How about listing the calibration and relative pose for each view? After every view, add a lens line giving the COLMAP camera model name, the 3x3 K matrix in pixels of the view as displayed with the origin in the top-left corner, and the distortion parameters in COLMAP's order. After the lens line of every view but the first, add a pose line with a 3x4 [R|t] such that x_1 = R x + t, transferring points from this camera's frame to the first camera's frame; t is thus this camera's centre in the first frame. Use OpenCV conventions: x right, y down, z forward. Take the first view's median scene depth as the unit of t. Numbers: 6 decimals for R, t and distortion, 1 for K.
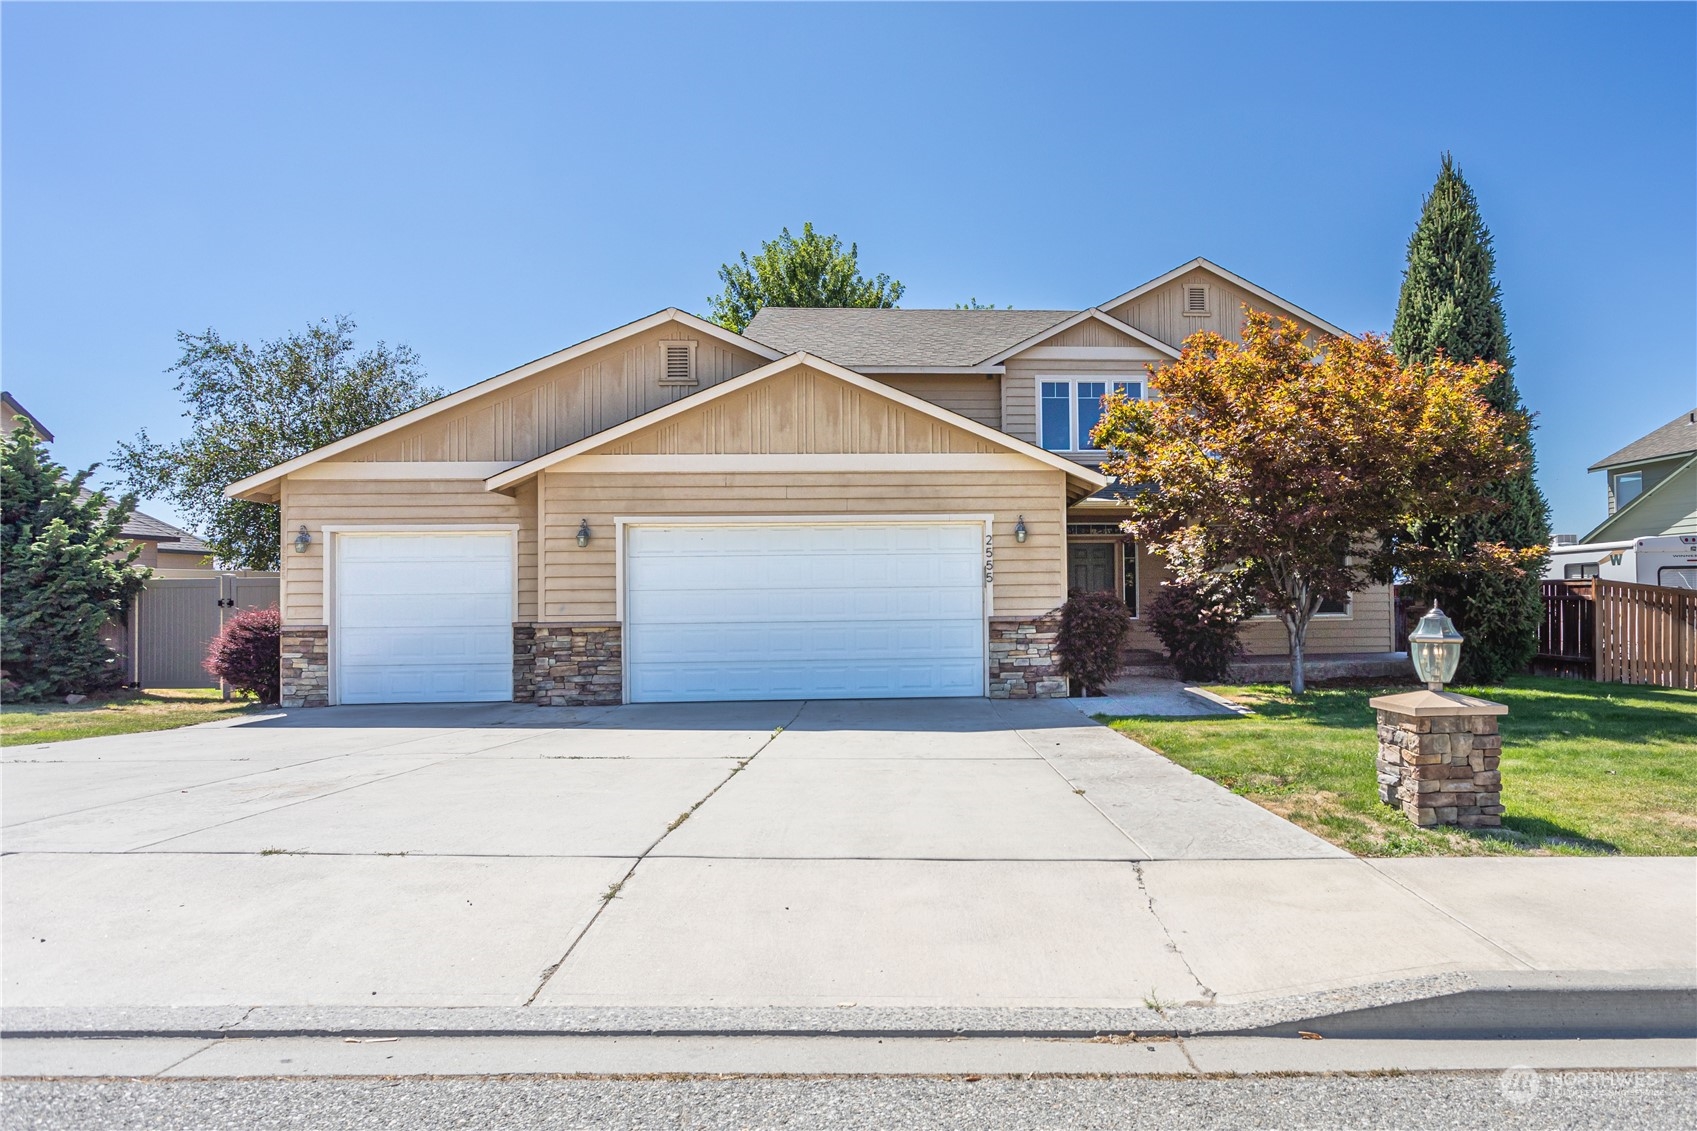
lens RADIAL K [[945.2, 0, 862.8], [0, 945.2, 576.2], [0, 0, 1]] dist [0.013228, 0.000115]
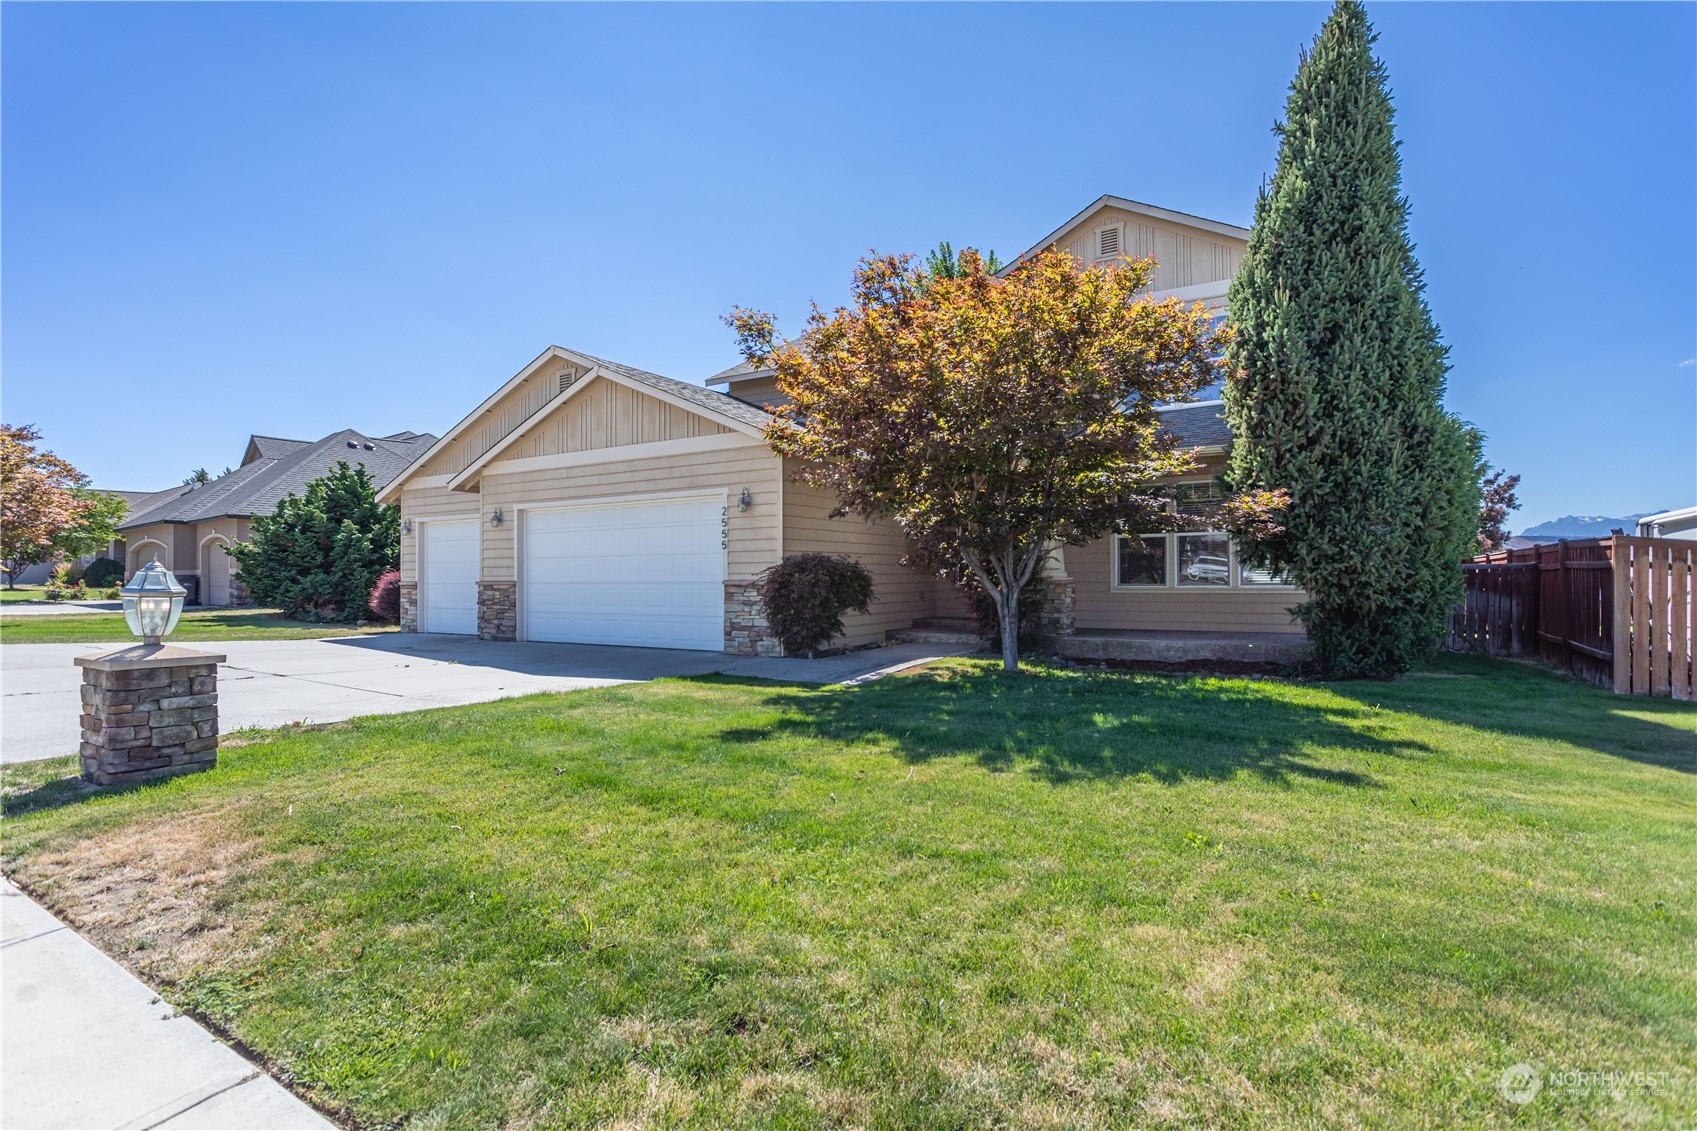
lens RADIAL K [[759.1, 0, 839.0], [0, 759.1, 558.3], [0, 0, 1]] dist [0.017642, 0.000208]
pose [[0.843913, -0.004786, -0.536459, 0.725019], [0.008138, 0.999959, 0.003881, 0.014512], [0.536419, -0.007641, 0.843917, 0.318048]]
